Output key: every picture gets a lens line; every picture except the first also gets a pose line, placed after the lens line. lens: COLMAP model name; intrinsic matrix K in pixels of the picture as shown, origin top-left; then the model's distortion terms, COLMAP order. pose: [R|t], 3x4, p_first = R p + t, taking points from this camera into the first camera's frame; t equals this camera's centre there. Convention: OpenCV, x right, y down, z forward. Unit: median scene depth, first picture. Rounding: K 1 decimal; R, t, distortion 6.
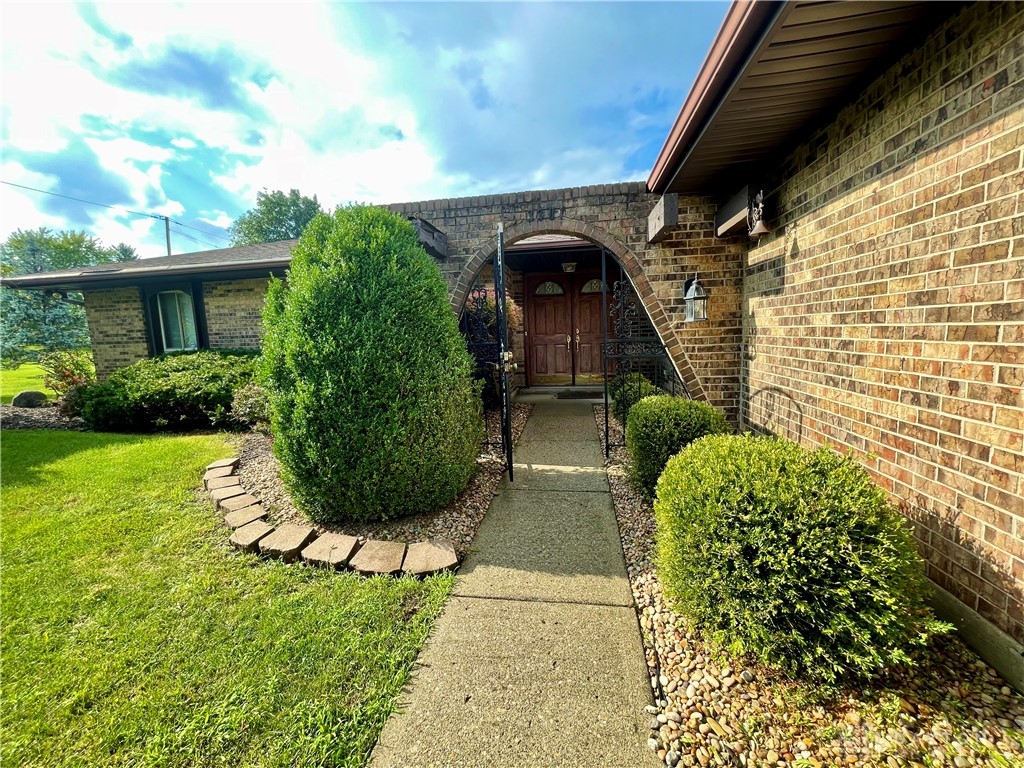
lens RADIAL K [[409.2, 0, 510.3], [0, 409.2, 382.0], [0, 0, 1]] dist [0.000716, 0.000038]
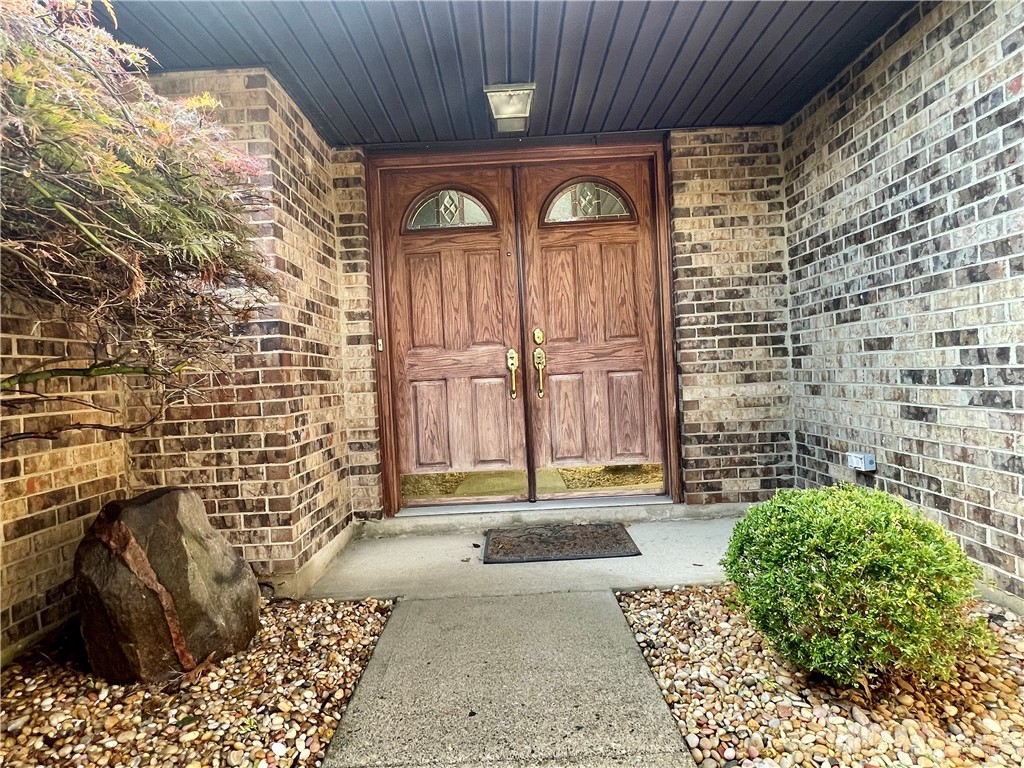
lens RADIAL K [[564.6, 0, 511.3], [0, 564.6, 383.9], [0, 0, 1]] dist [0.043105, 0.000470]
pose [[0.984956, -0.014554, 0.172192, 0.120768], [0.036458, 0.991519, -0.124743, -0.055784], [-0.168916, 0.129144, 0.977133, 1.074880]]
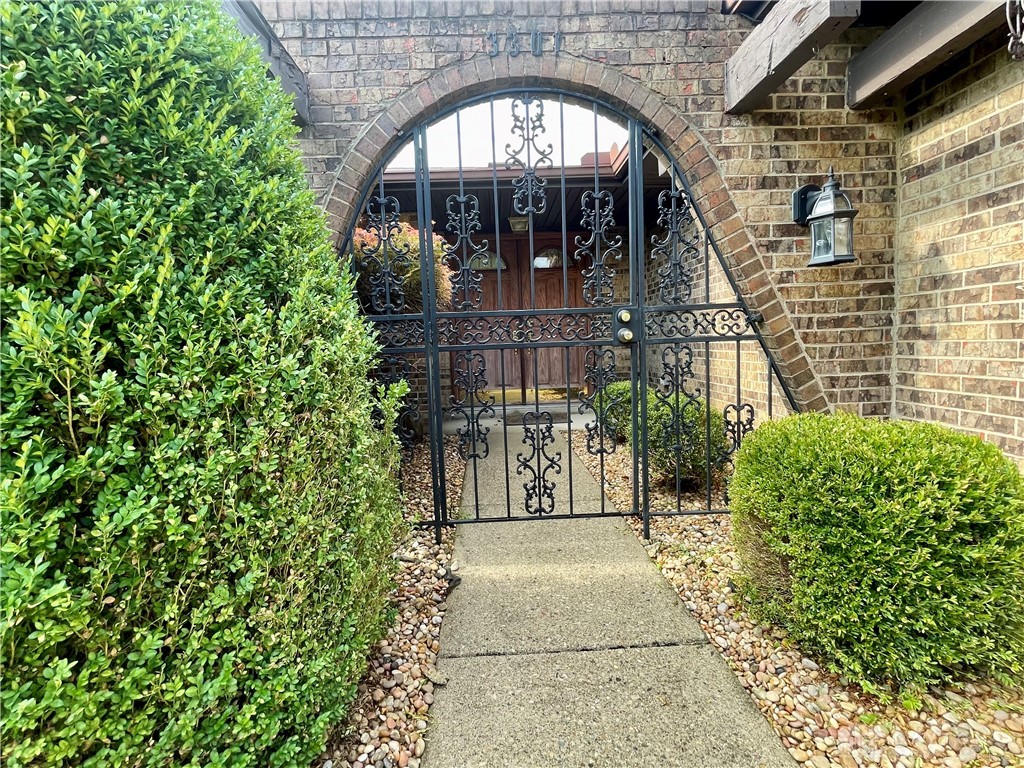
lens RADIAL K [[480.9, 0, 512.7], [0, 480.9, 382.3], [0, 0, 1]] dist [-0.003997, -0.000235]
pose [[0.979003, -0.016116, 0.203206, -0.049264], [0.025753, 0.998661, -0.044869, 0.013685], [-0.202211, 0.049160, 0.978107, 0.482647]]
